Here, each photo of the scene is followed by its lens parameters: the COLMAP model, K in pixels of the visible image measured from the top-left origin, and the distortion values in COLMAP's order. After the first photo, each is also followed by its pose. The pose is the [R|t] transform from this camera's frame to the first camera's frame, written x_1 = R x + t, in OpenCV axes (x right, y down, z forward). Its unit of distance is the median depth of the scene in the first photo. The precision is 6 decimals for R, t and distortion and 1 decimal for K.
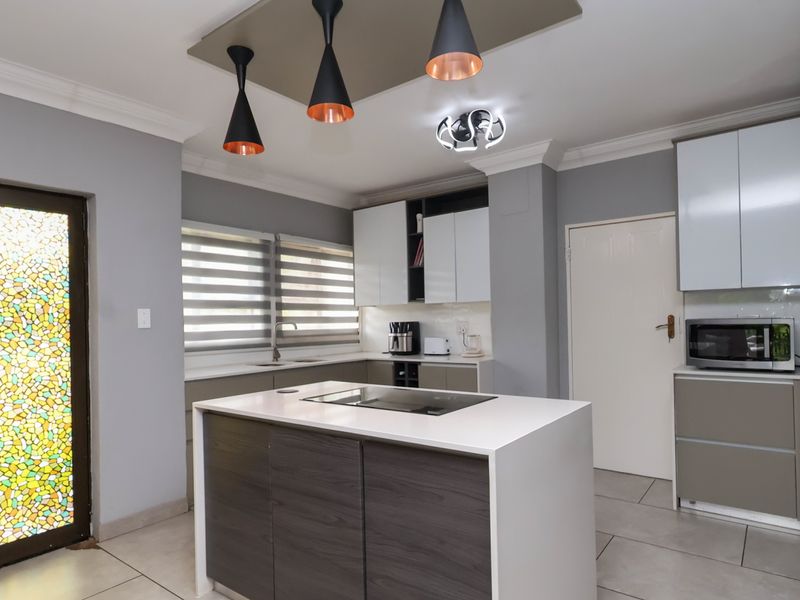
lens RADIAL K [[494.1, 0, 396.0], [0, 494.1, 315.6], [0, 0, 1]] dist [-0.004464, 0.002395]
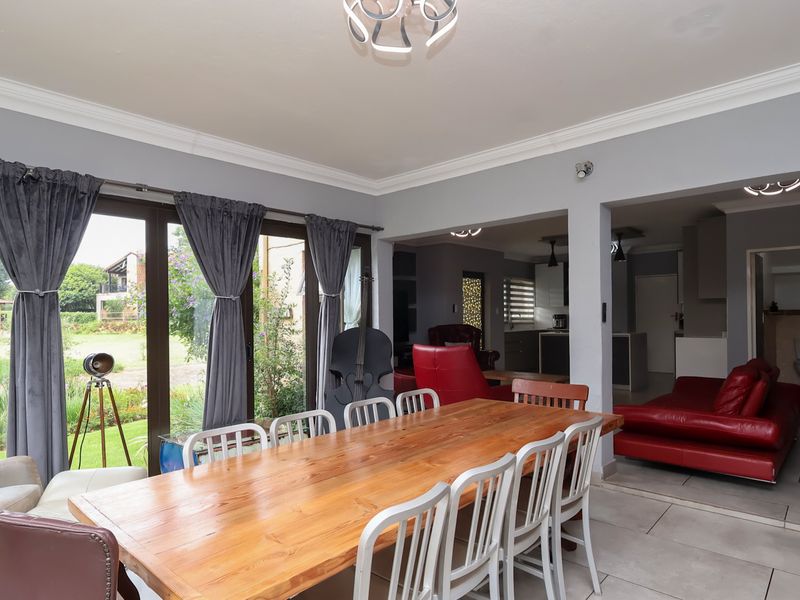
lens RADIAL K [[494.1, 0, 396.0], [0, 494.1, 315.6], [0, 0, 1]] dist [-0.004464, 0.002395]
pose [[0.996580, 0.011354, -0.081848, -0.609624], [-0.010979, 0.999927, 0.005024, 0.016834], [0.081899, -0.004108, 0.996632, -1.471549]]
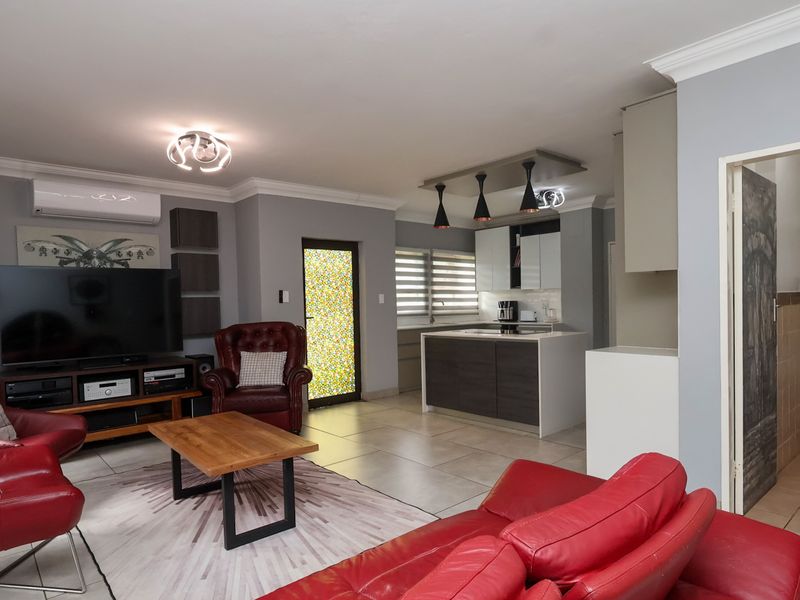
lens RADIAL K [[494.1, 0, 396.0], [0, 494.1, 315.6], [0, 0, 1]] dist [-0.004464, 0.002395]
pose [[0.980769, 0.004037, -0.195130, -0.028915], [0.003253, 0.999309, 0.037027, -0.000289], [0.195145, -0.036950, 0.980078, -0.709510]]
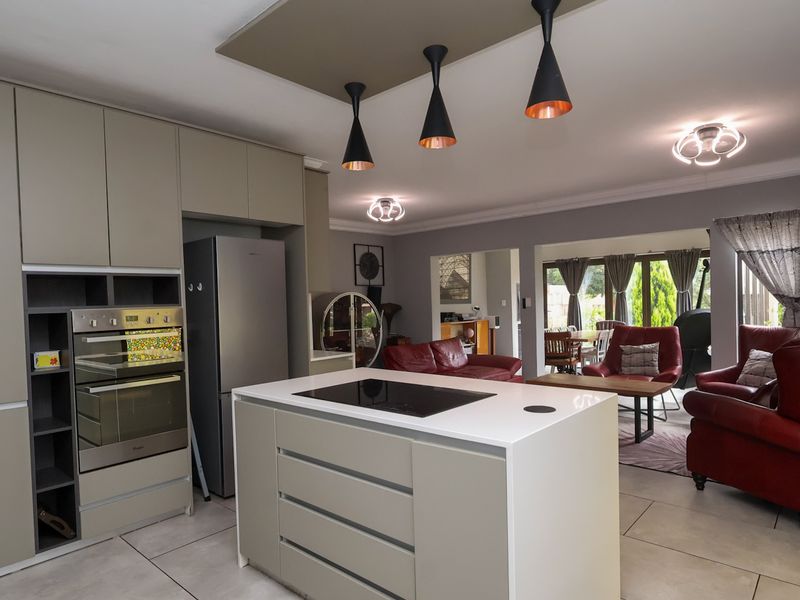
lens RADIAL K [[494.1, 0, 396.0], [0, 494.1, 315.6], [0, 0, 1]] dist [-0.004464, 0.002395]
pose [[-0.995807, 0.047984, 0.077883, -0.045196], [0.049800, 0.998527, 0.021552, -0.002815], [-0.076734, 0.025340, -0.996730, 0.963445]]
